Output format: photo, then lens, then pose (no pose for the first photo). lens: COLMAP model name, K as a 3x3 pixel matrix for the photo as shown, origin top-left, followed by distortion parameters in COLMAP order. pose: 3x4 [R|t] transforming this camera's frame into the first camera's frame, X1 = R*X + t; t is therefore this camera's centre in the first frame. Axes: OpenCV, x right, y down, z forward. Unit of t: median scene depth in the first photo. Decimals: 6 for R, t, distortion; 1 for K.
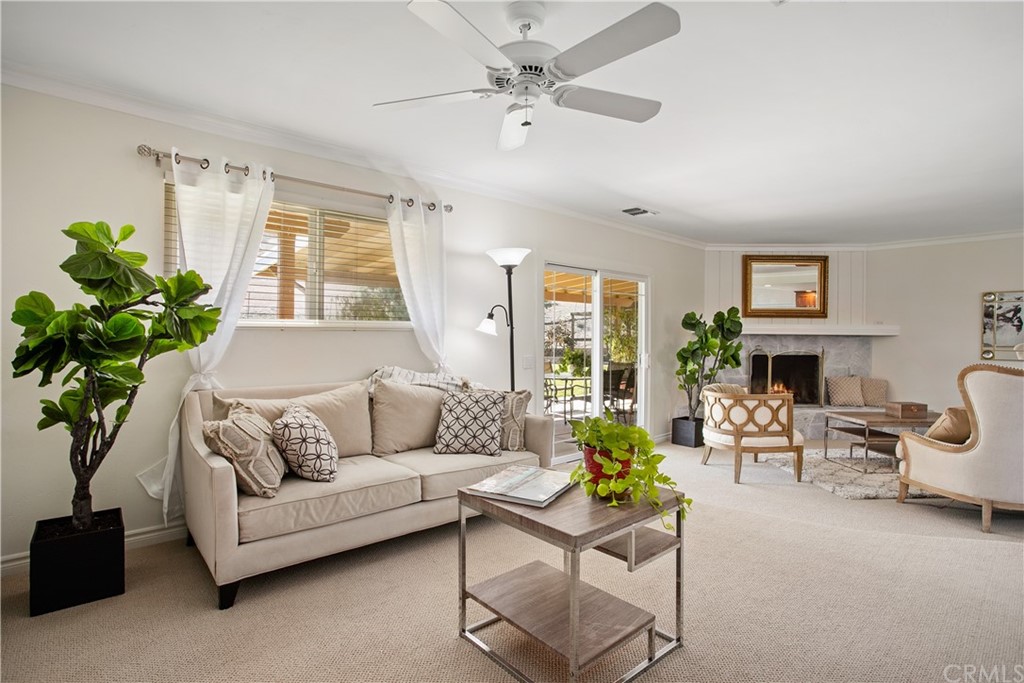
lens RADIAL K [[505.3, 0, 509.0], [0, 505.3, 343.2], [0, 0, 1]] dist [-0.072254, 0.031883]
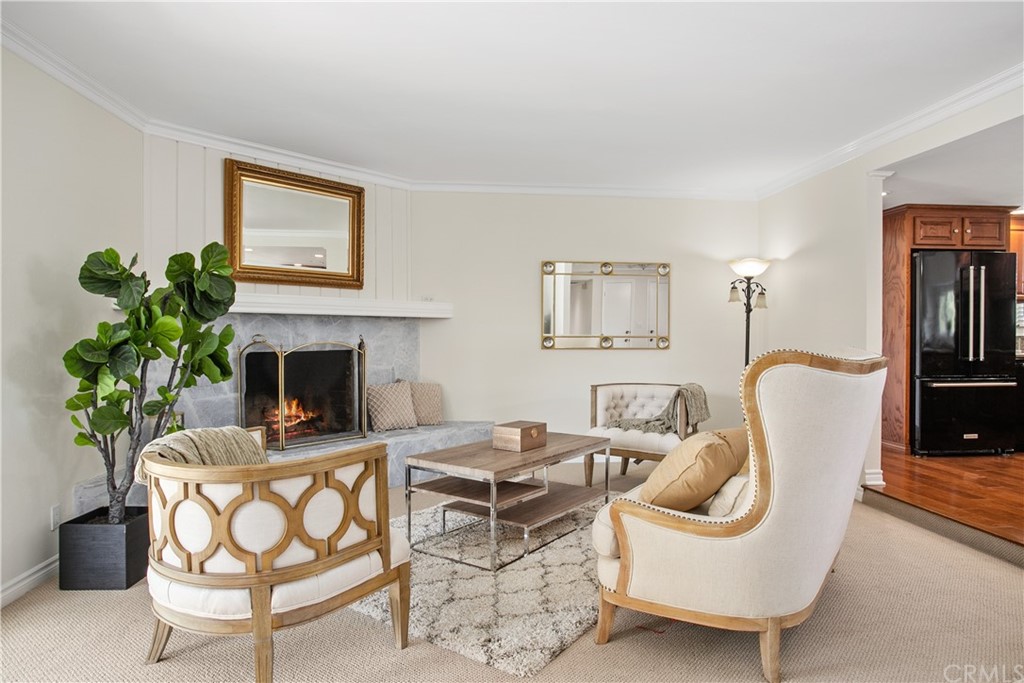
lens RADIAL K [[590.5, 0, 504.3], [0, 590.5, 342.7], [0, 0, 1]] dist [-0.057853, 0.034770]
pose [[0.600331, -0.019298, 0.799519, 0.185032], [0.017787, 0.999784, 0.010776, 0.012433], [-0.799554, 0.007752, 0.600544, 0.472527]]
